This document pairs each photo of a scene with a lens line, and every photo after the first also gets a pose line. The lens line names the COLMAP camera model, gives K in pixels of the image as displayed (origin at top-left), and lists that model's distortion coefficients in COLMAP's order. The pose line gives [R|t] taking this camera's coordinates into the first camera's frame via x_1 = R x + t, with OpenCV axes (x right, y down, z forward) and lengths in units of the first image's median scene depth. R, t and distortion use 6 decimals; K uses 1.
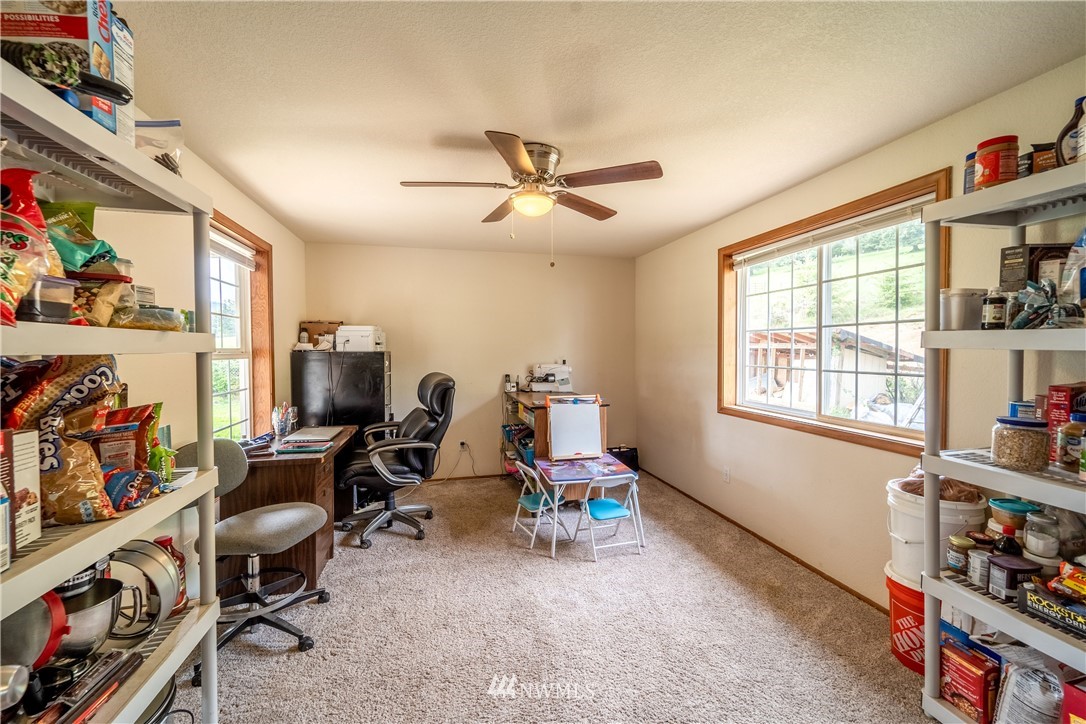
lens RADIAL K [[443.4, 0, 543.0], [0, 443.4, 362.0], [0, 0, 1]] dist [-0.019349, -0.000549]
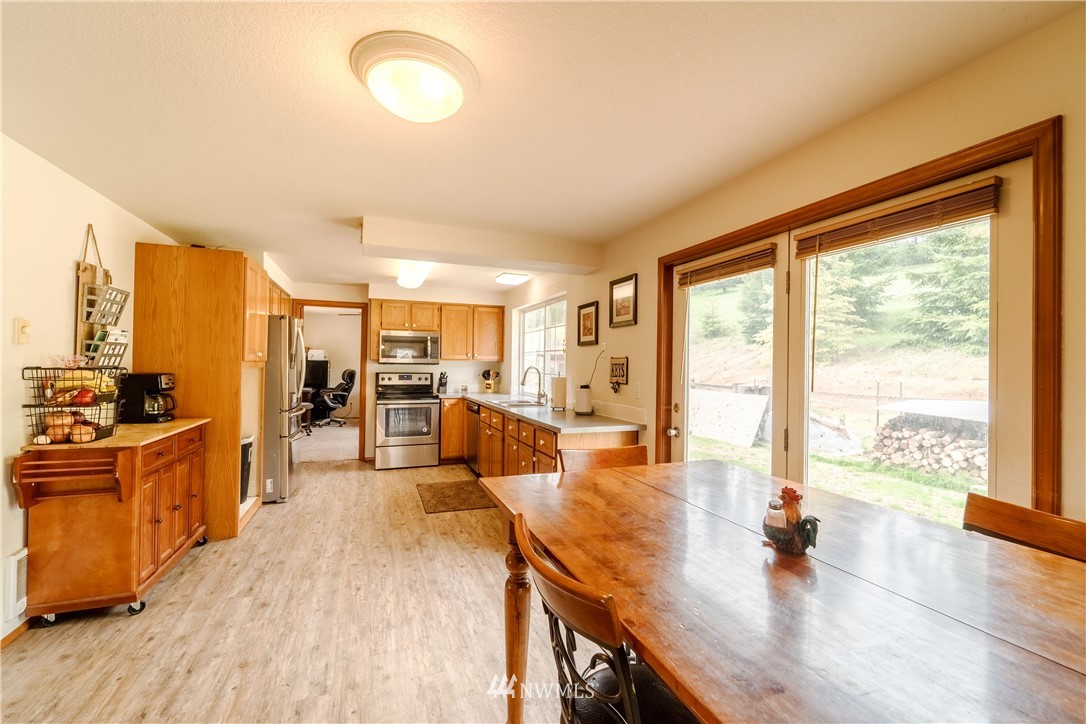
lens RADIAL K [[443.4, 0, 543.0], [0, 443.4, 362.0], [0, 0, 1]] dist [-0.019349, -0.000549]
pose [[0.987244, 0.016619, 0.158345, 0.486420], [-0.012820, 0.999606, -0.024987, 0.034915], [-0.158697, 0.022638, 0.987068, -1.797412]]
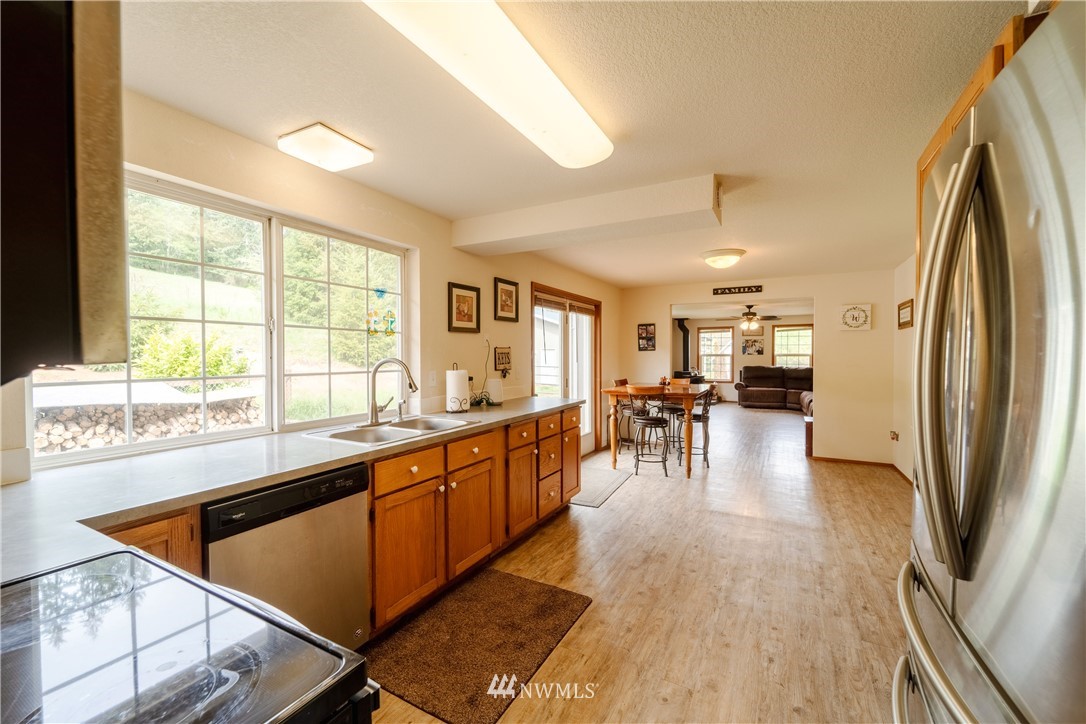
lens RADIAL K [[443.4, 0, 543.0], [0, 443.4, 362.0], [0, 0, 1]] dist [-0.019349, -0.000549]
pose [[-0.755975, -0.009193, 0.654536, -1.123277], [0.016435, 0.999320, 0.033018, -0.076689], [-0.654394, 0.035718, -0.755310, 3.779679]]
